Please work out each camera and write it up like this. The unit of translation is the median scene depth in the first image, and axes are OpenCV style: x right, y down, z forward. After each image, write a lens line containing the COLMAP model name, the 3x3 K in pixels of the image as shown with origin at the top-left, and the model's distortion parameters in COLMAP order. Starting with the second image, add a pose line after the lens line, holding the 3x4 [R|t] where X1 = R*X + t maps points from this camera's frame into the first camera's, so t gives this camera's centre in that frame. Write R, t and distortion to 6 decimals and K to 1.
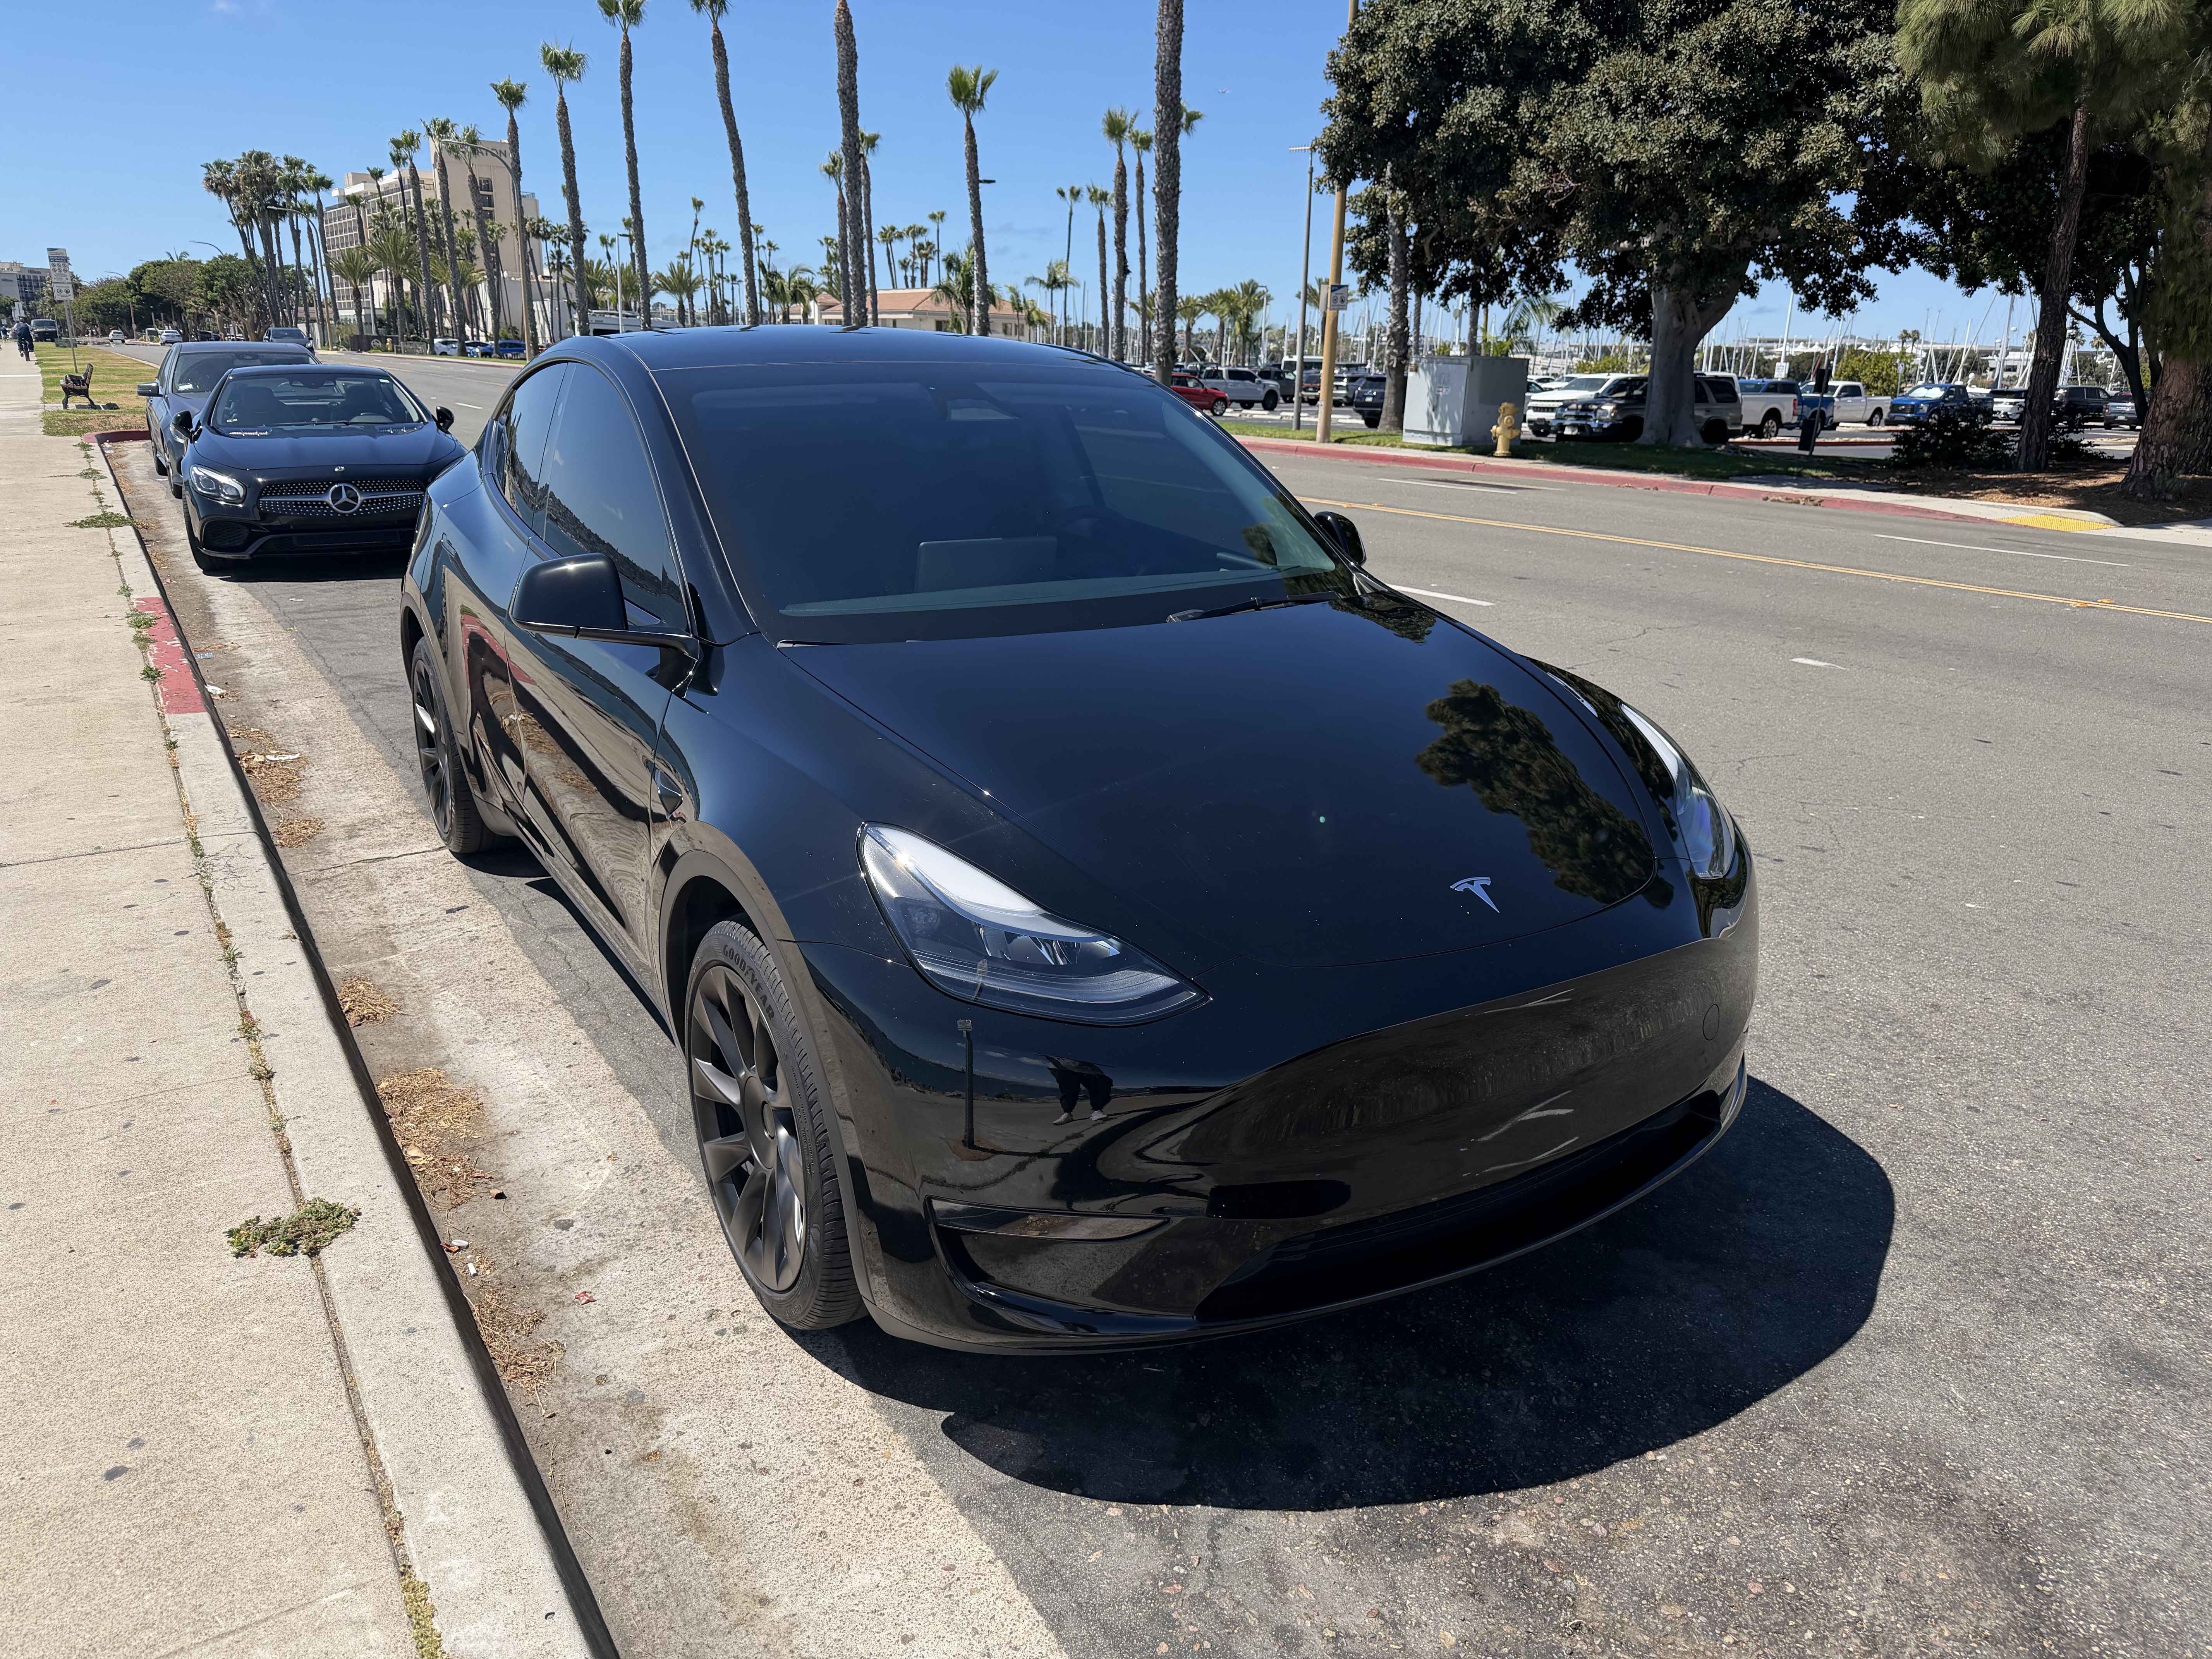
lens RADIAL K [[1570.4, 0, 1105.8], [0, 1570.4, 839.0], [0, 0, 1]] dist [0.018006, -0.029258]
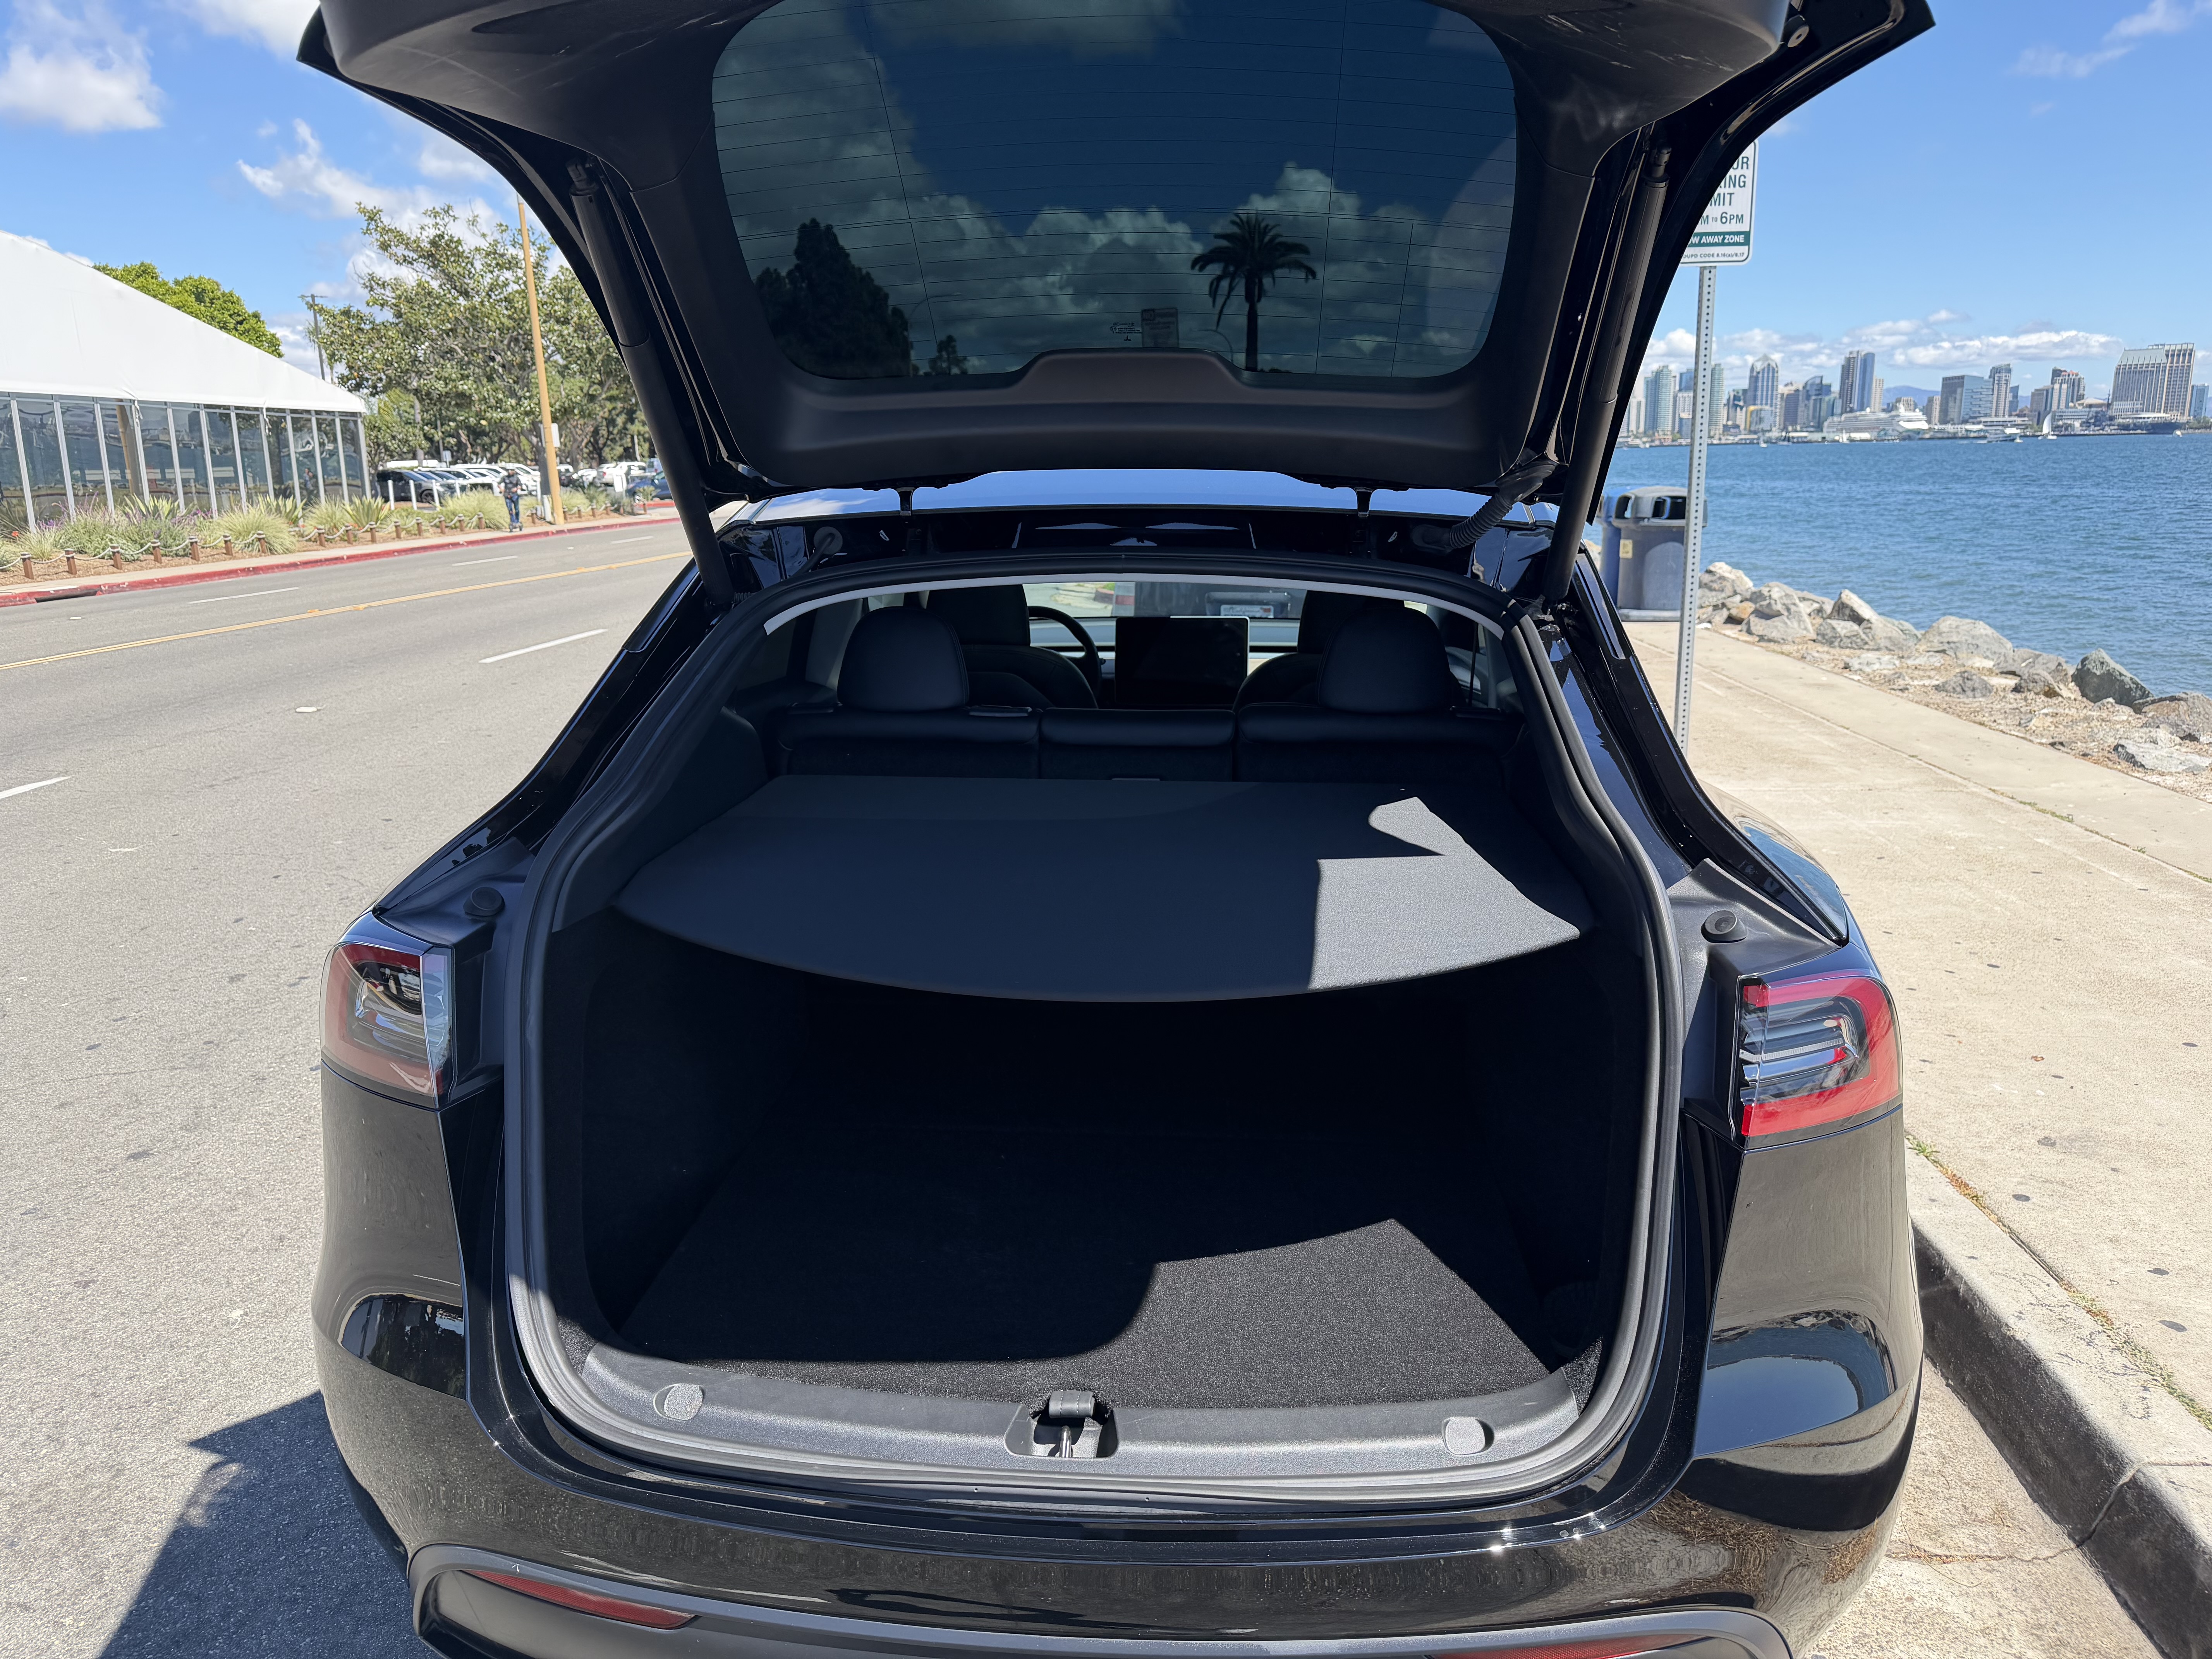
lens RADIAL K [[1570.4, 0, 1119.8], [0, 1570.4, 824.6], [0, 0, 1]] dist [0.018006, -0.029258]
pose [[-0.808872, -0.140933, 0.570845, -0.111977], [0.173476, 0.870434, 0.460708, -0.092922], [-0.561812, 0.471681, -0.679621, 0.293720]]
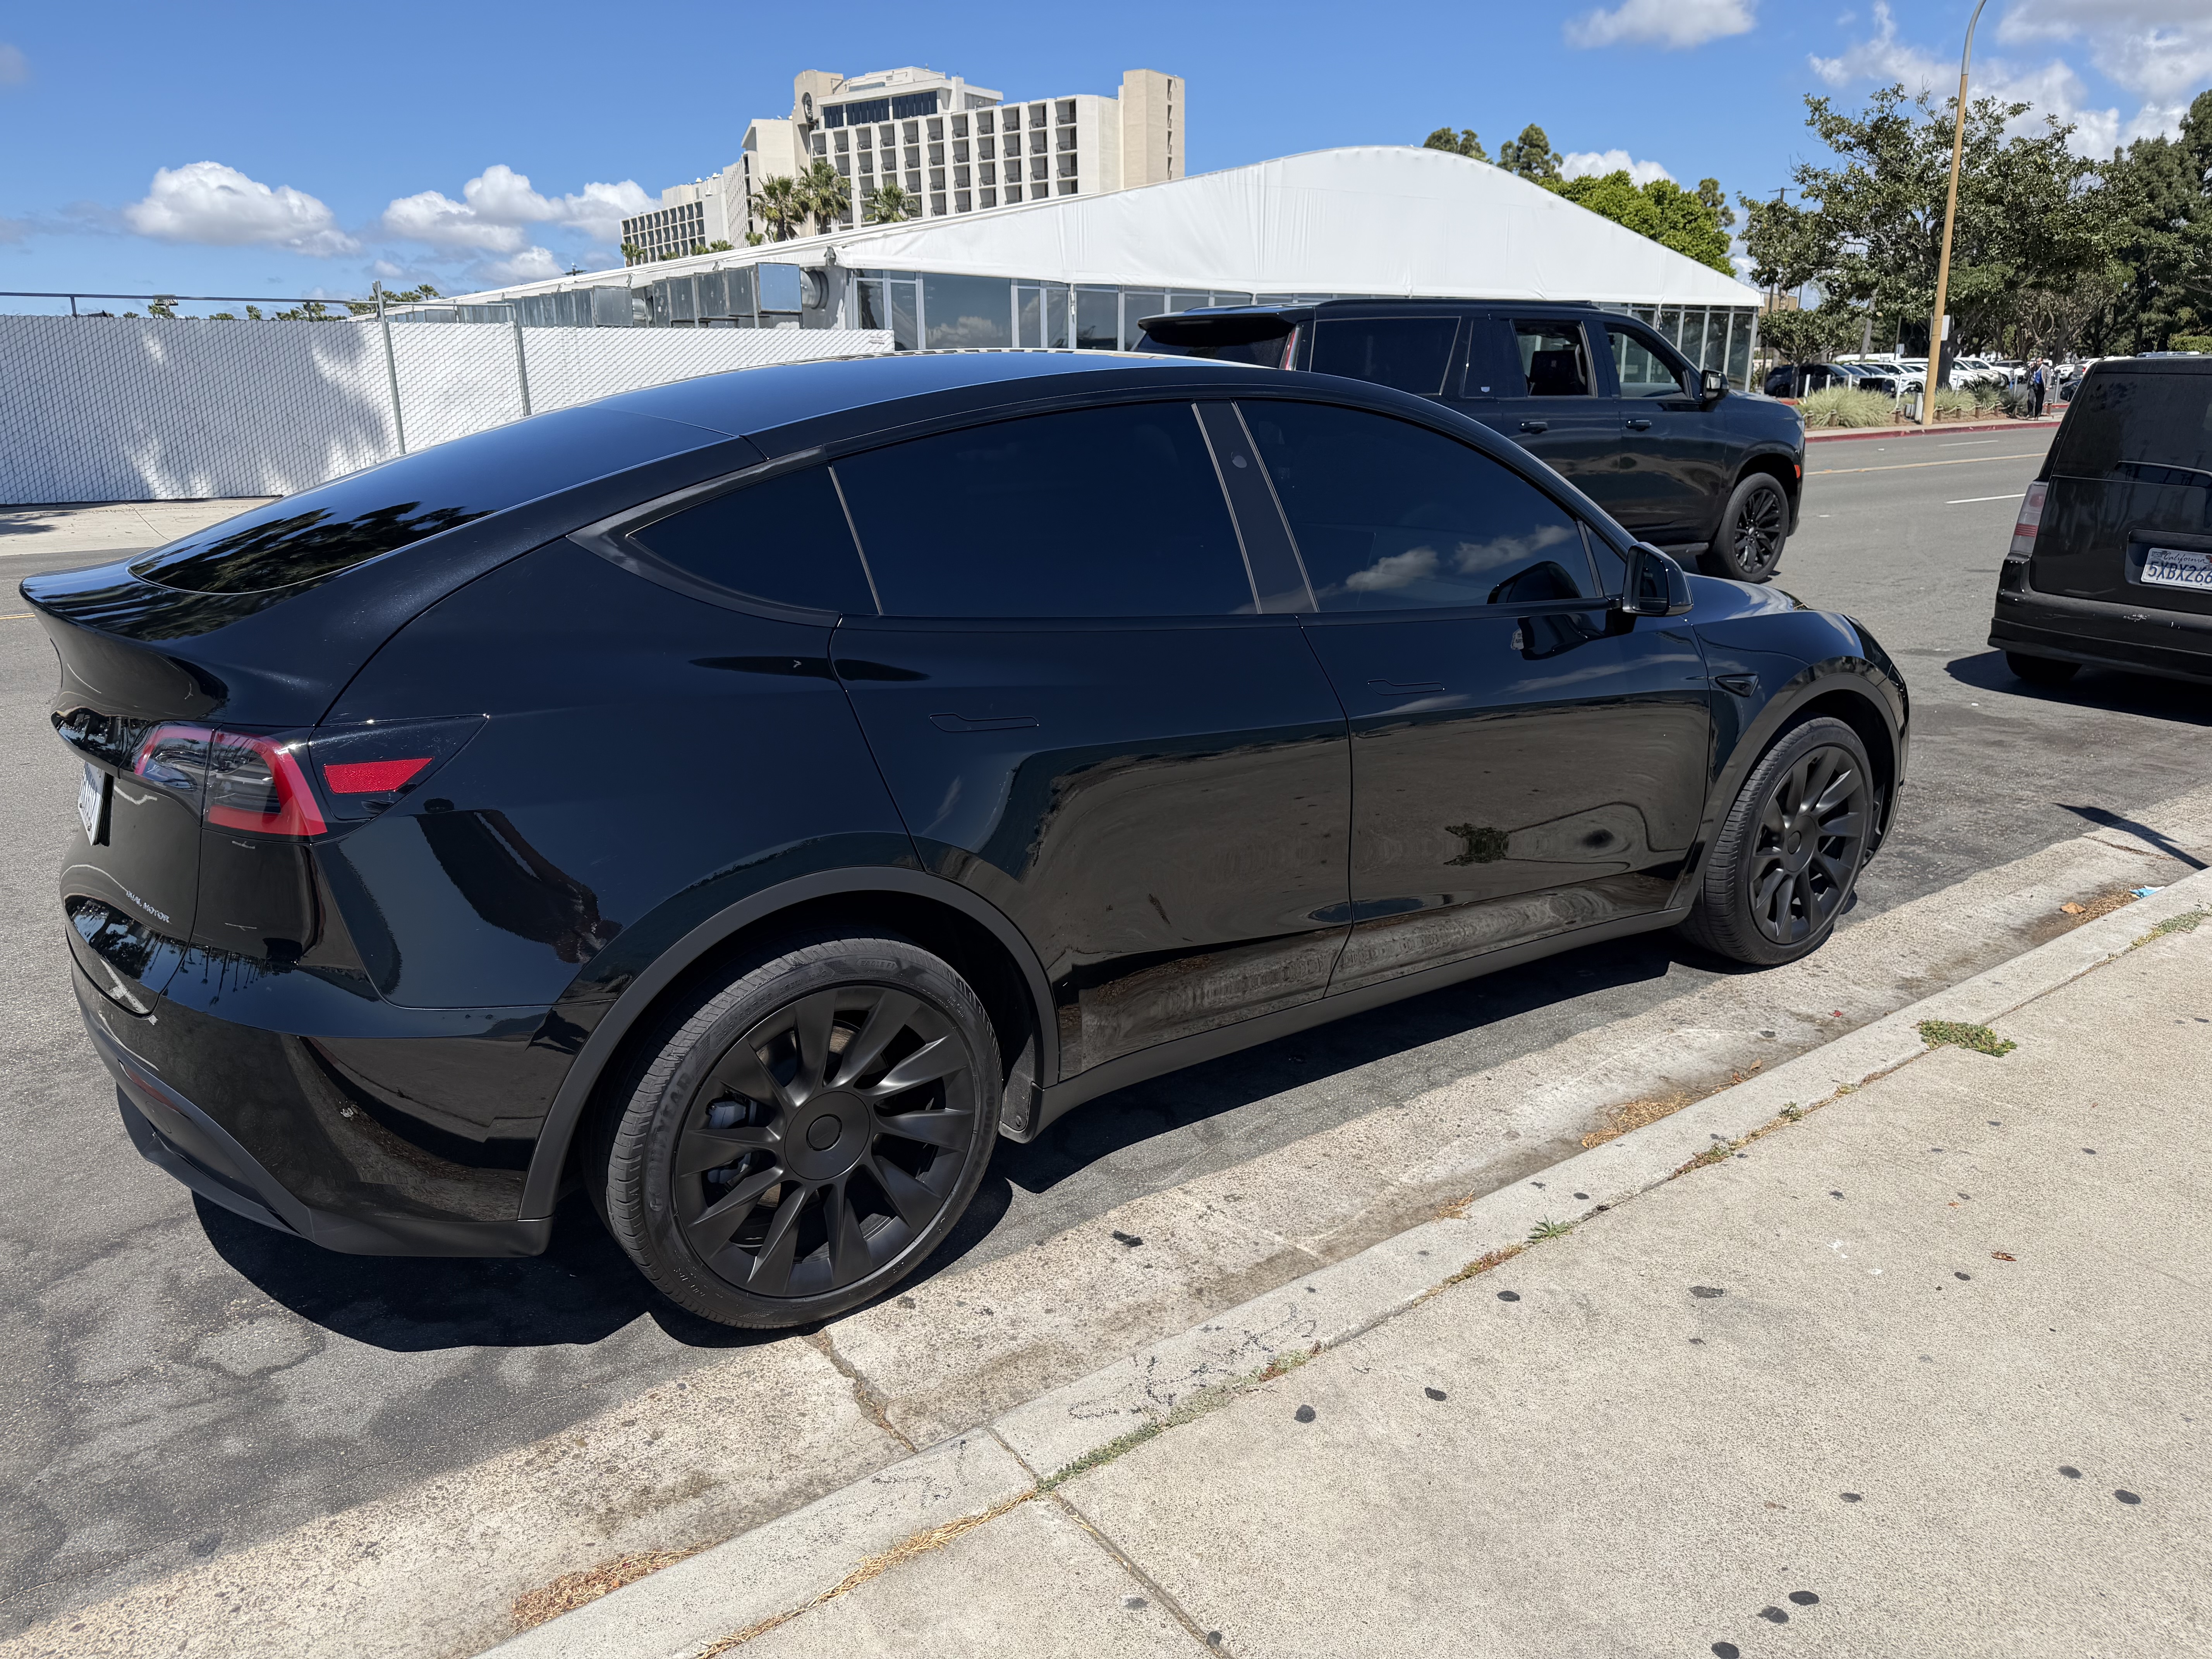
lens RADIAL K [[1570.4, 0, 1110.8], [0, 1570.4, 823.5], [0, 0, 1]] dist [0.018006, -0.029258]
pose [[-0.071144, -0.294861, 0.952888, -0.196373], [0.303710, 0.903546, 0.302267, -0.062180], [-0.950105, 0.310906, 0.025271, 0.187394]]
